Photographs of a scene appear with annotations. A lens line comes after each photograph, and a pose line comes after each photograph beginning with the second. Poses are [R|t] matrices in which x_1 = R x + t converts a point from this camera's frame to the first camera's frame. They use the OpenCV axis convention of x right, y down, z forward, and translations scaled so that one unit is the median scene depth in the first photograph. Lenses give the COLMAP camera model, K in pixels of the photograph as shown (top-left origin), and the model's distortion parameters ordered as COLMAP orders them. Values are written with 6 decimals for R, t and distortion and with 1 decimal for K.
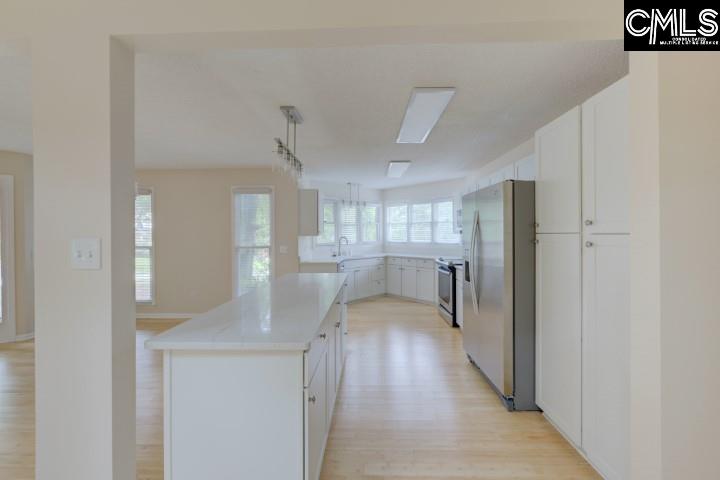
lens RADIAL K [[291.2, 0, 361.1], [0, 291.2, 237.8], [0, 0, 1]] dist [-0.002441, -0.000191]
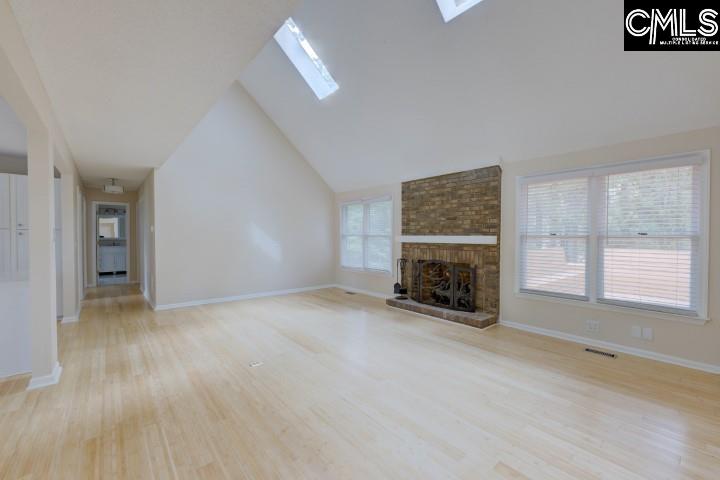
lens RADIAL K [[299.2, 0, 354.9], [0, 299.2, 240.3], [0, 0, 1]] dist [-0.002589, -0.000264]
pose [[-0.668055, -0.010356, 0.744040, -0.828934], [0.006304, 0.999789, 0.019575, 0.012541], [-0.744086, 0.017768, -0.667848, 0.154121]]
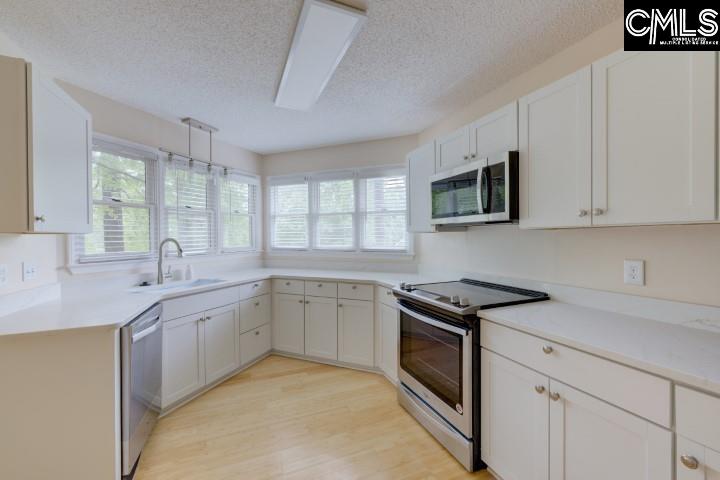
lens RADIAL K [[289.6, 0, 360.0], [0, 289.6, 240.0], [0, 0, 1]] dist [-0.013392, -0.000030]
pose [[0.909974, -0.001183, 0.414664, 0.018180], [0.004224, 0.999970, -0.006418, 0.002874], [-0.414644, 0.007592, 0.909952, 0.500664]]
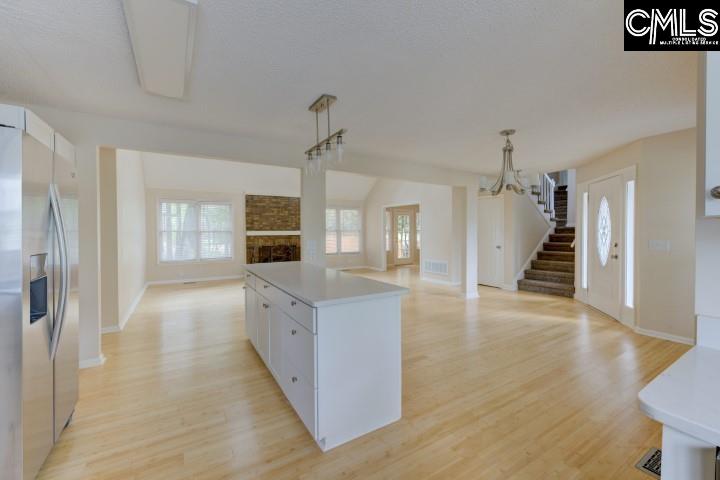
lens RADIAL K [[290.7, 0, 356.2], [0, 290.7, 232.8], [0, 0, 1]] dist [-0.000318, -0.000004]
pose [[-0.842284, 0.011060, -0.538921, 0.086963], [0.001277, 0.999828, 0.018524, 0.000867], [0.539033, 0.014914, -0.842153, 0.819319]]
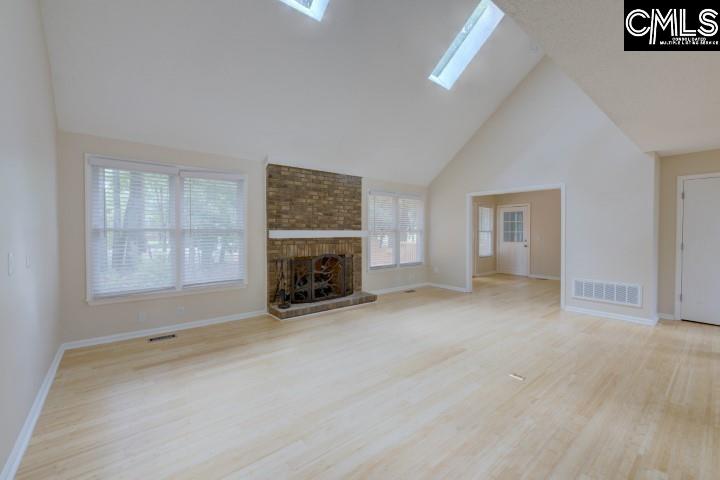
lens RADIAL K [[295.8, 0, 356.8], [0, 295.8, 232.7], [0, 0, 1]] dist [-0.000361, 0.000245]
pose [[-0.754594, 0.006815, -0.656157, 0.114577], [-0.006736, 0.999813, 0.018131, 0.008188], [0.656157, 0.018101, -0.754407, 0.118248]]
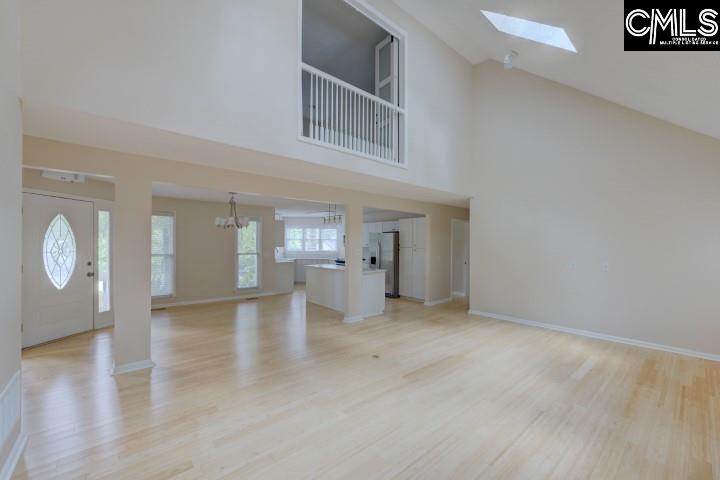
lens RADIAL K [[290.7, 0, 357.2], [0, 290.7, 245.3], [0, 0, 1]] dist [-0.002027, -0.000196]
pose [[0.743697, 0.010596, 0.668433, -0.789660], [-0.004421, 0.999930, -0.010931, -0.000692], [-0.668502, 0.005174, 0.743692, -0.479833]]
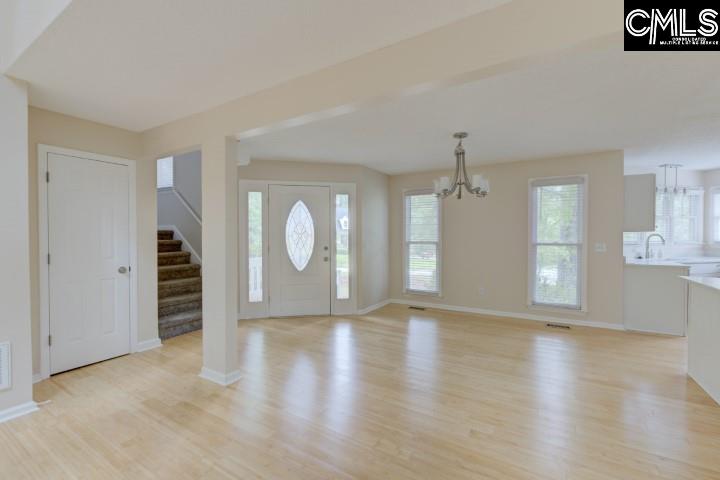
lens RADIAL K [[291.2, 0, 361.1], [0, 291.2, 237.8], [0, 0, 1]] dist [-0.002441, -0.000191]
pose [[0.855183, 0.009967, -0.518230, -0.323633], [-0.009549, 0.999948, 0.003474, 0.011915], [0.518238, 0.001978, 0.855234, -0.039975]]
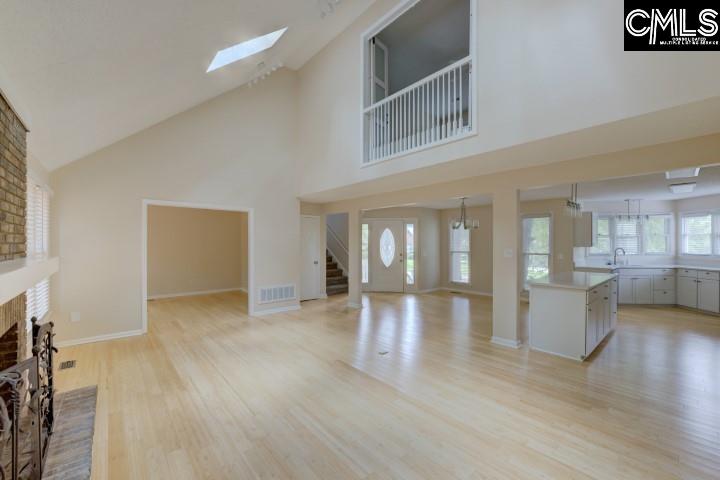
lens RADIAL K [[291.0, 0, 360.1], [0, 291.0, 242.8], [0, 0, 1]] dist [-0.001340, 0.000172]
pose [[0.684039, 0.004686, -0.729431, 0.074118], [-0.011889, 0.999918, -0.004726, -0.005668], [0.729349, 0.011905, 0.684038, -0.518820]]
